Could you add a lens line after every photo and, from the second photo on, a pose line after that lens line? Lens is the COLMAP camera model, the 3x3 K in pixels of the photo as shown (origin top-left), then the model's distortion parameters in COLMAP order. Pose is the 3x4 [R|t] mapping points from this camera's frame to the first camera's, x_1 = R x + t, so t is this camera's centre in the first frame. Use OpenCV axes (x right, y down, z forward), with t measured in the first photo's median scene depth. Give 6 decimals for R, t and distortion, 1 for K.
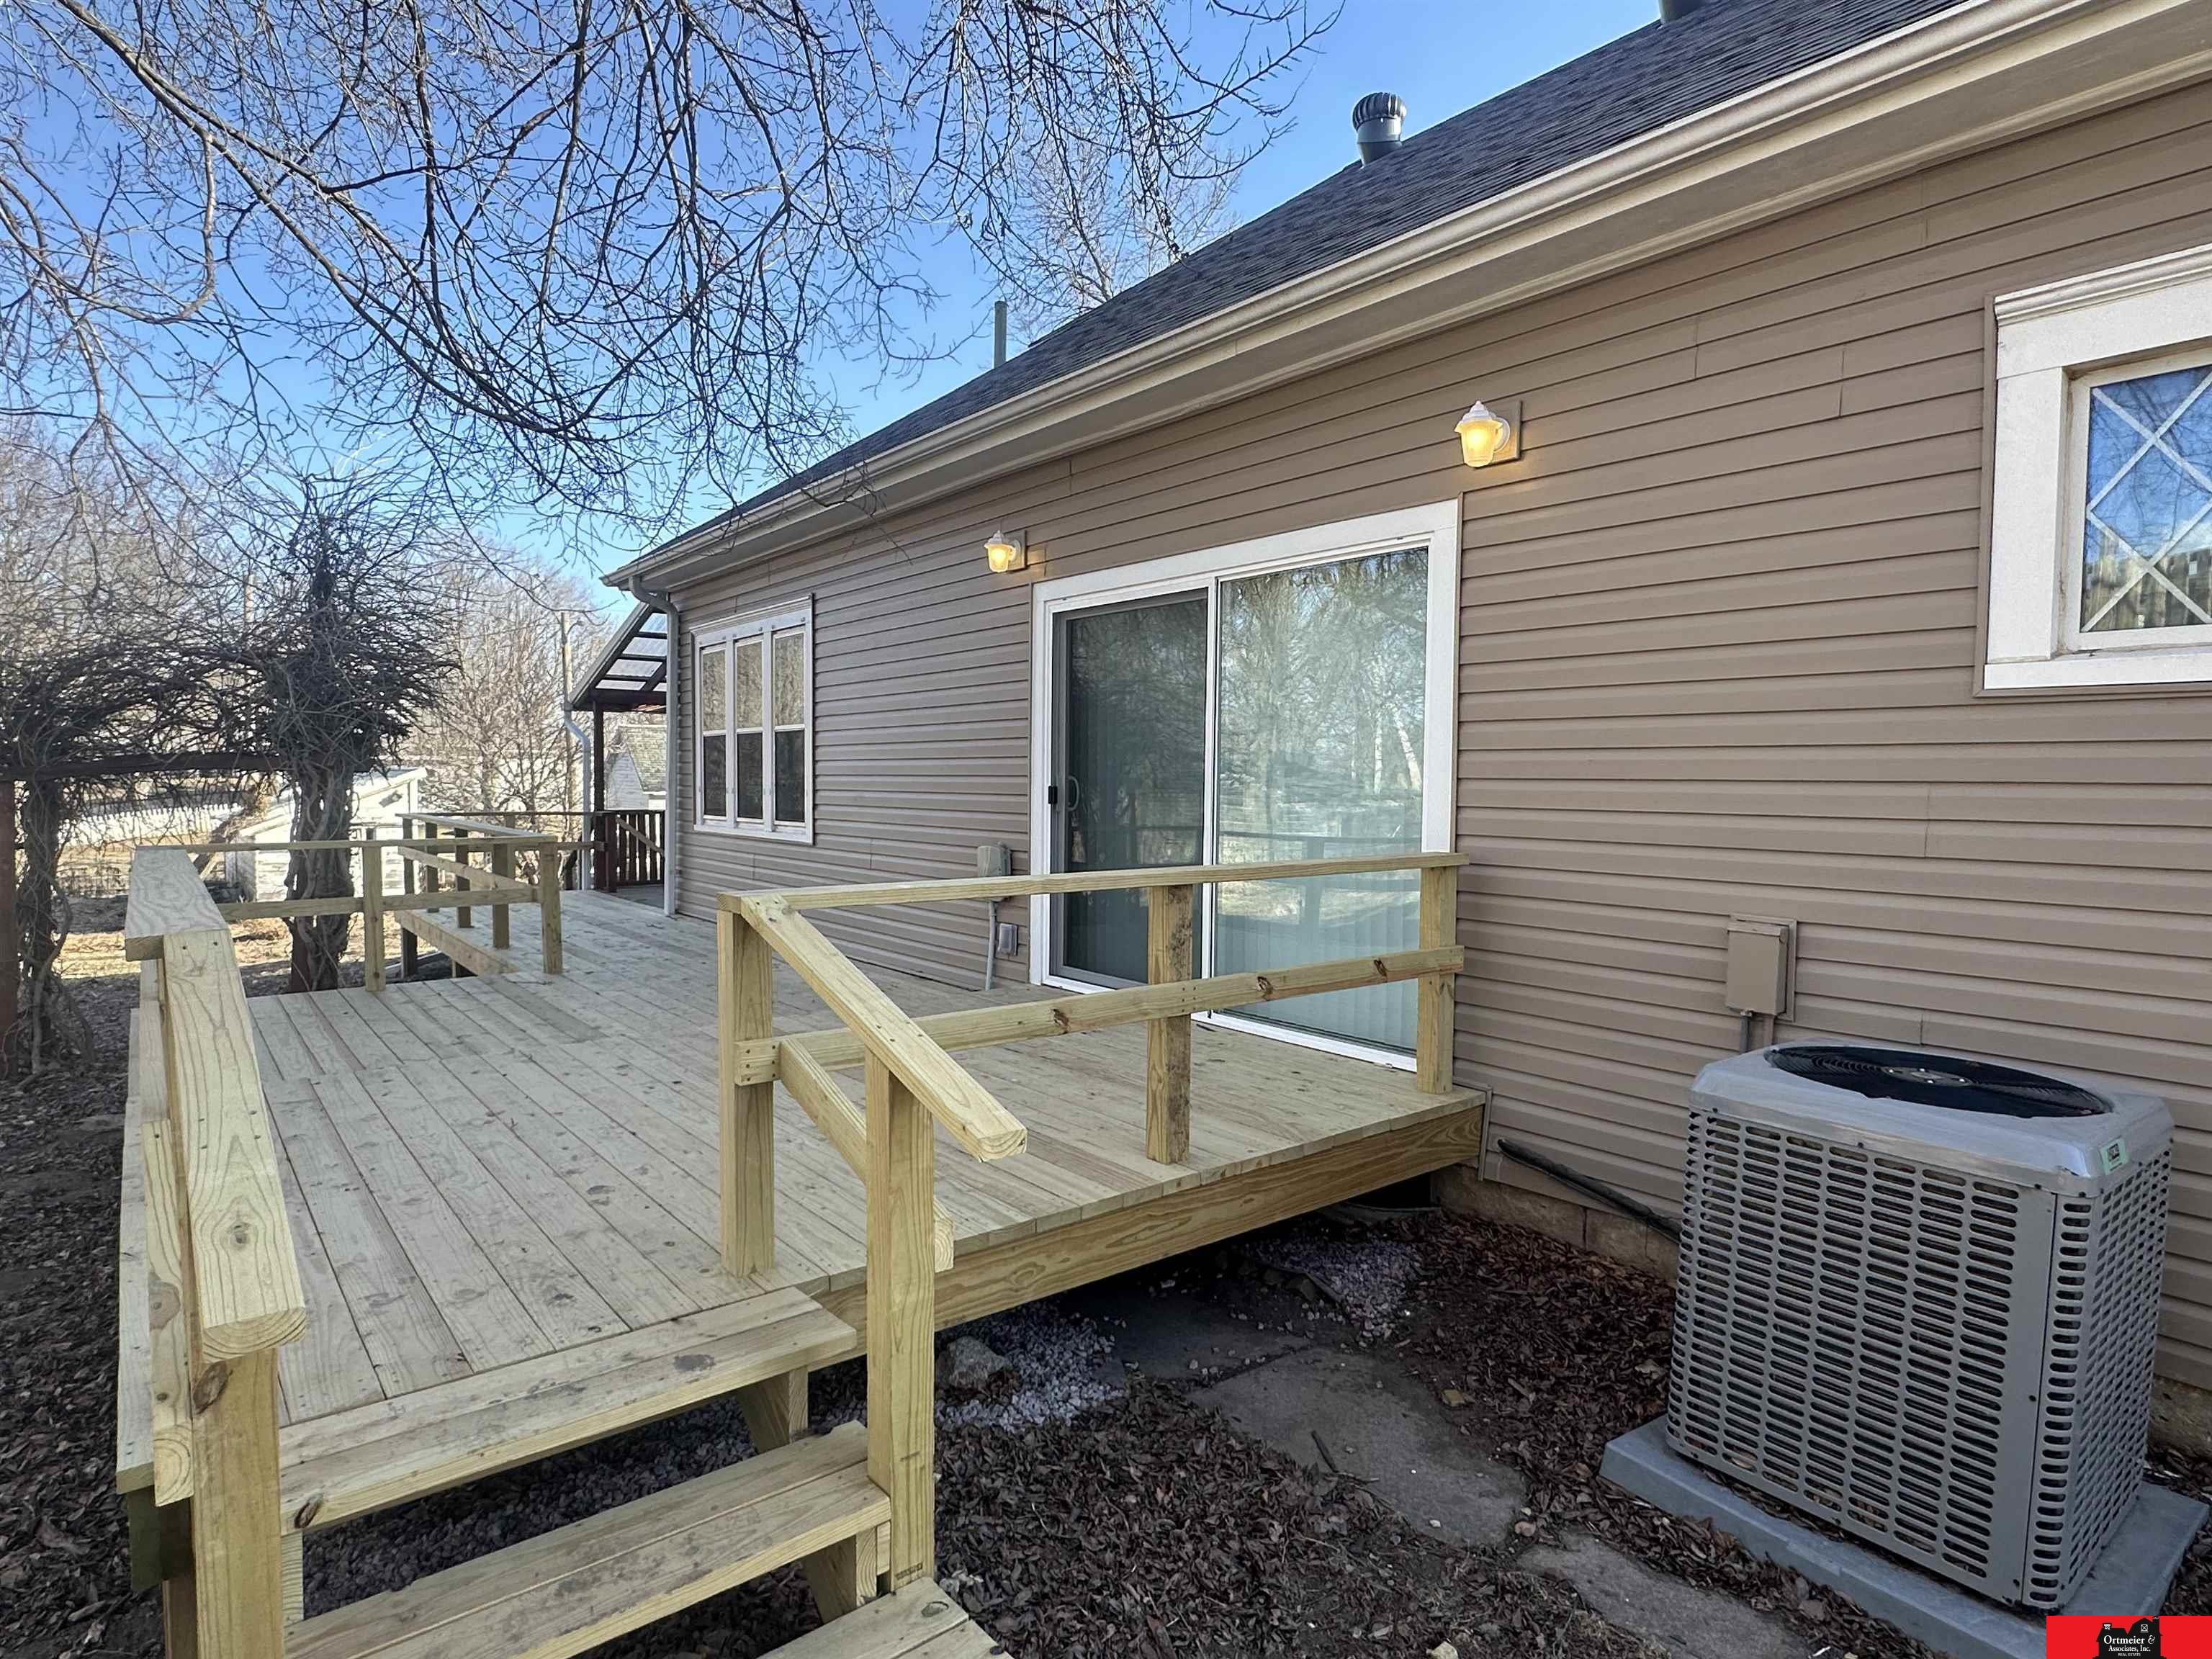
lens RADIAL K [[1208.0, 0, 1106.0], [0, 1208.0, 829.5], [0, 0, 1]] dist [-0.023085, 0.022447]
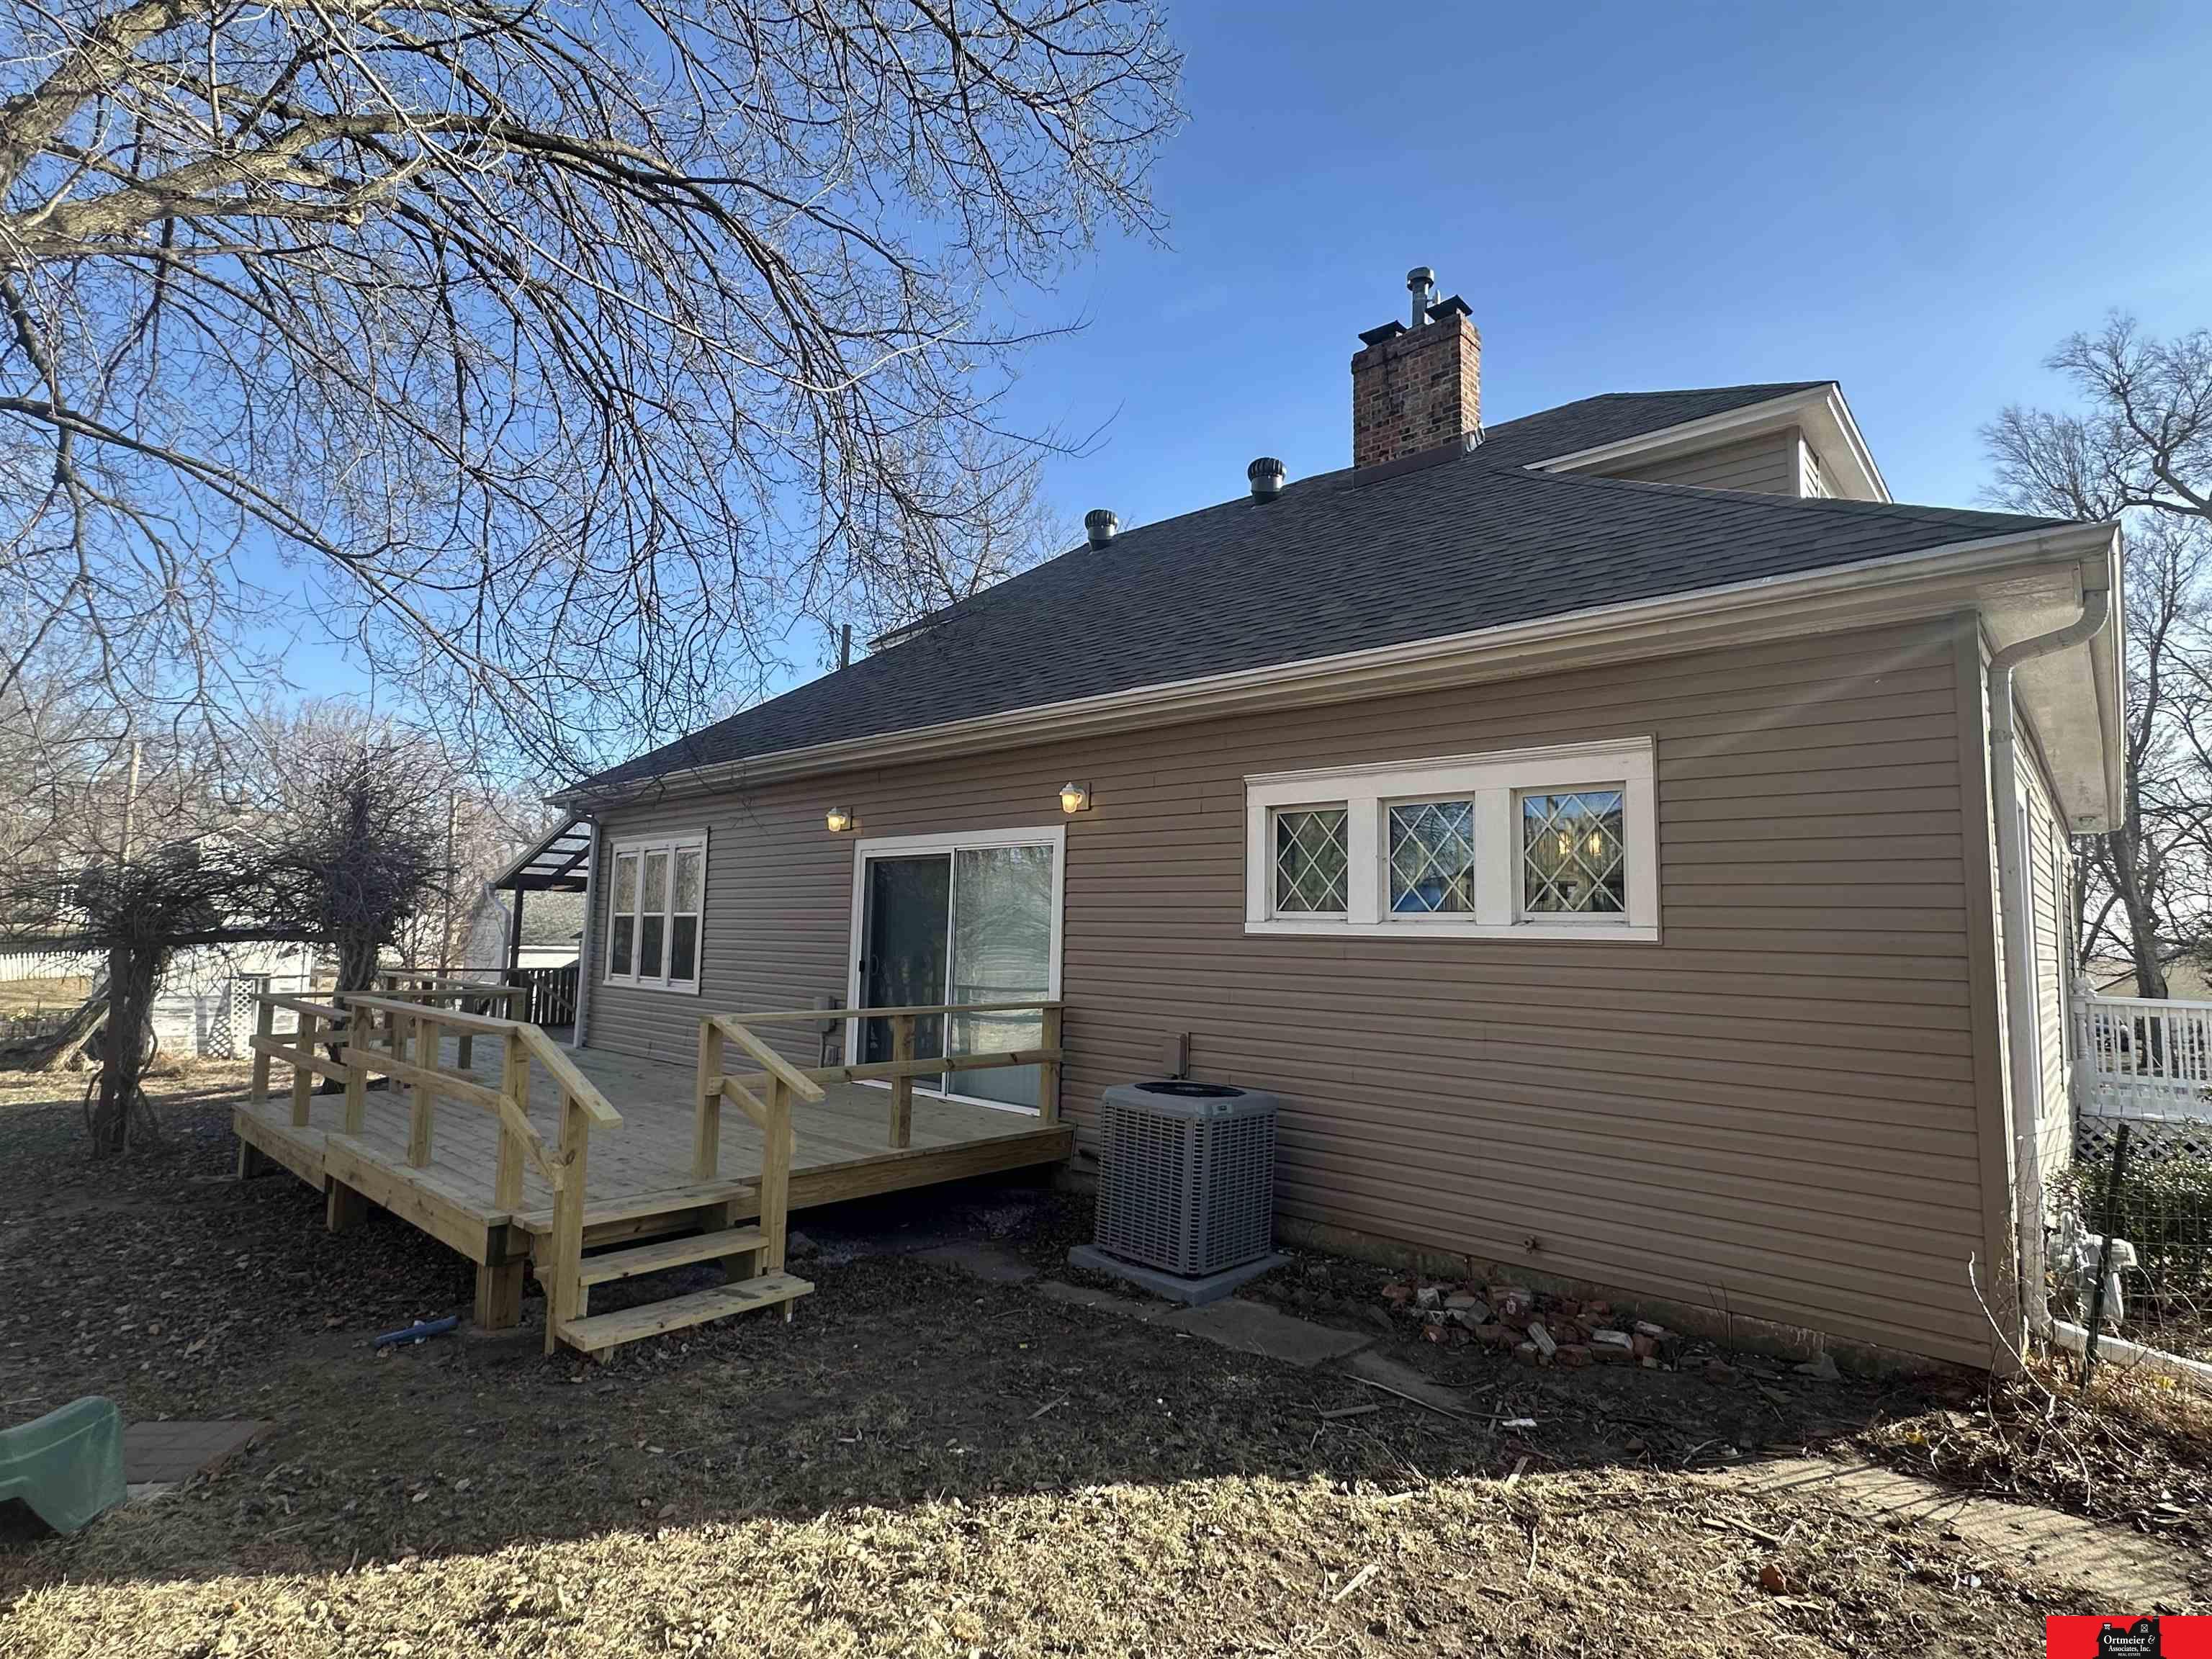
lens RADIAL K [[1098.9, 0, 1115.9], [0, 1098.9, 831.7], [0, 0, 1]] dist [-0.002866, -0.000448]
pose [[0.987547, 0.028663, 0.154693, 0.062195], [-0.007272, 0.990529, -0.137112, -0.006703], [-0.157158, 0.134280, 0.978402, -0.563114]]
